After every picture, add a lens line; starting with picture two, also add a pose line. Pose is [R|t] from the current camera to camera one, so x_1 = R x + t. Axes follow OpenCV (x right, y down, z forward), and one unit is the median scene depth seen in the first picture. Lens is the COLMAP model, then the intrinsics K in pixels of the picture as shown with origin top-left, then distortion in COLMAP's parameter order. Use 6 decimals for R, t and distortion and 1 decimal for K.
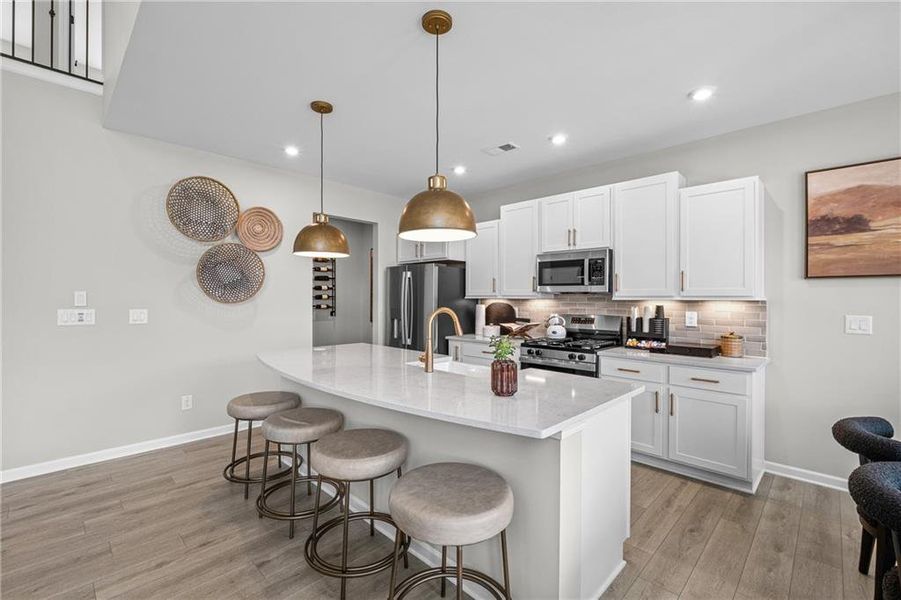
lens RADIAL K [[396.6, 0, 447.4], [0, 396.6, 299.6], [0, 0, 1]] dist [-0.001029, -0.000790]
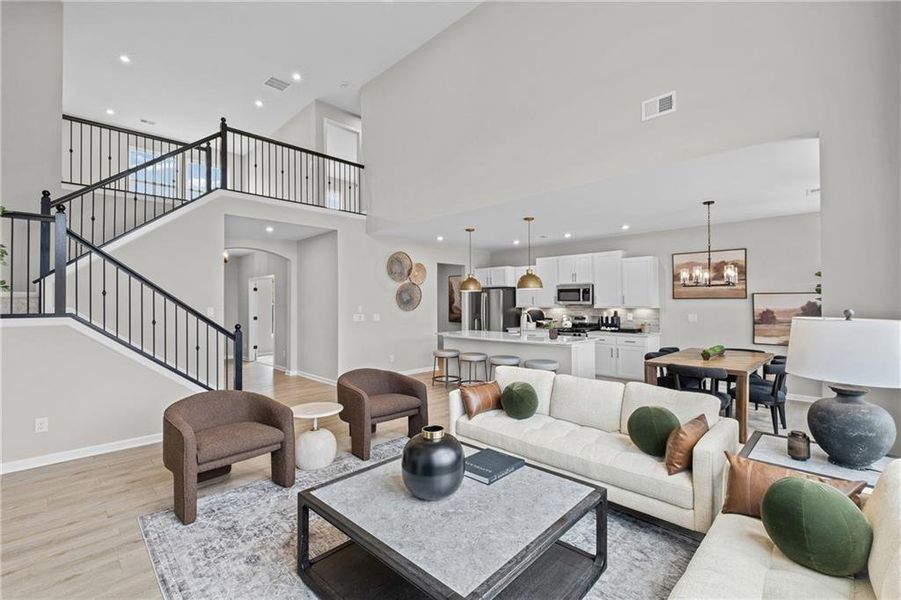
lens RADIAL K [[396.6, 0, 447.4], [0, 396.6, 299.6], [0, 0, 1]] dist [-0.001029, -0.000790]
pose [[0.999966, -0.008003, -0.001916, -0.368946], [0.007977, 0.999876, -0.013553, -0.022914], [0.002024, 0.013538, 0.999906, -1.143106]]
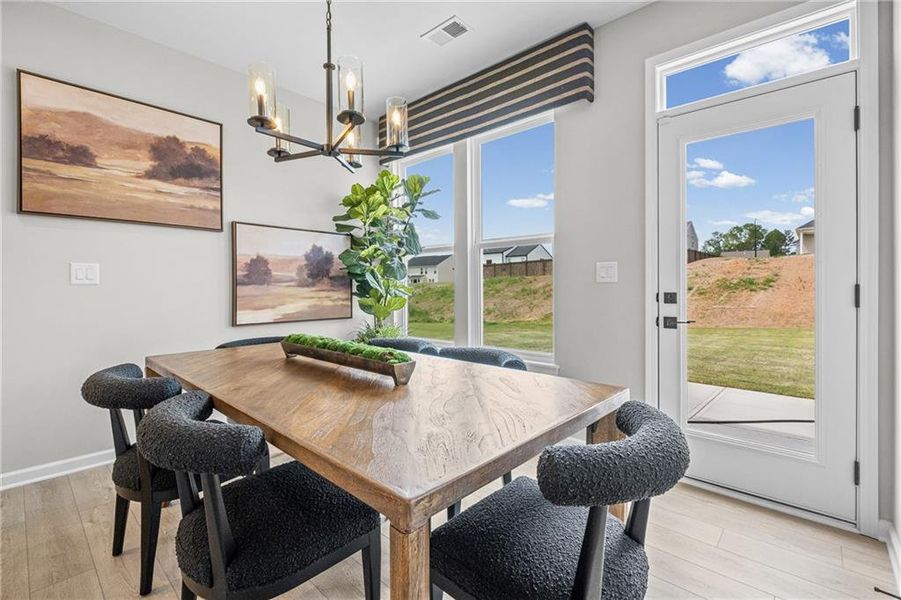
lens RADIAL K [[400.1, 0, 446.8], [0, 400.1, 286.3], [0, 0, 1]] dist [-0.005221, -0.000962]
pose [[-0.022805, -0.007589, 0.999711, 0.116470], [0.009514, 0.999924, 0.007808, 0.072282], [-0.999695, 0.009690, -0.022731, 0.179542]]
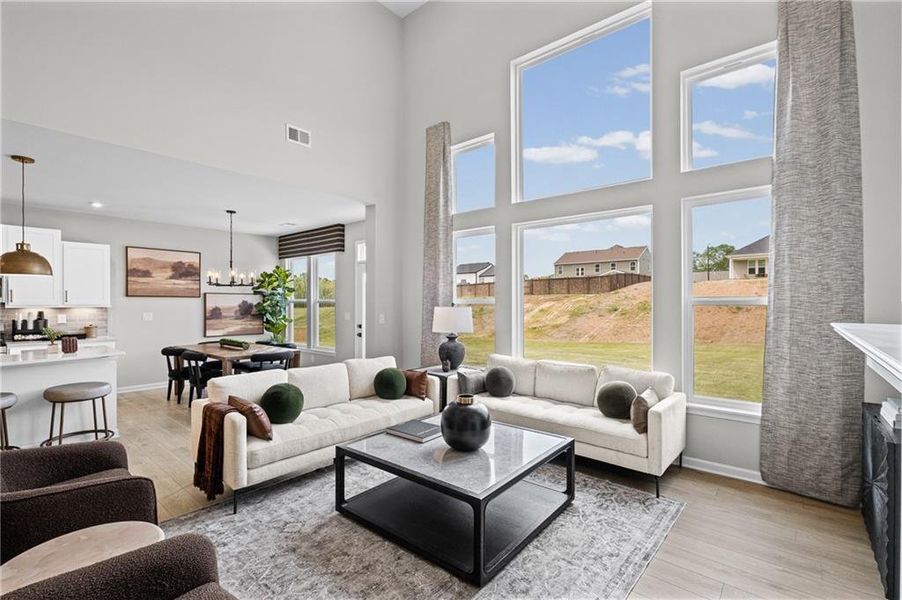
lens RADIAL K [[397.0, 0, 447.9], [0, 397.0, 299.6], [0, 0, 1]] dist [-0.001029, -0.000790]
pose [[-0.068143, 0.003235, 0.997670, -1.110293], [0.005895, 0.999979, -0.002840, -0.016447], [-0.997658, 0.005688, -0.068160, -0.476933]]
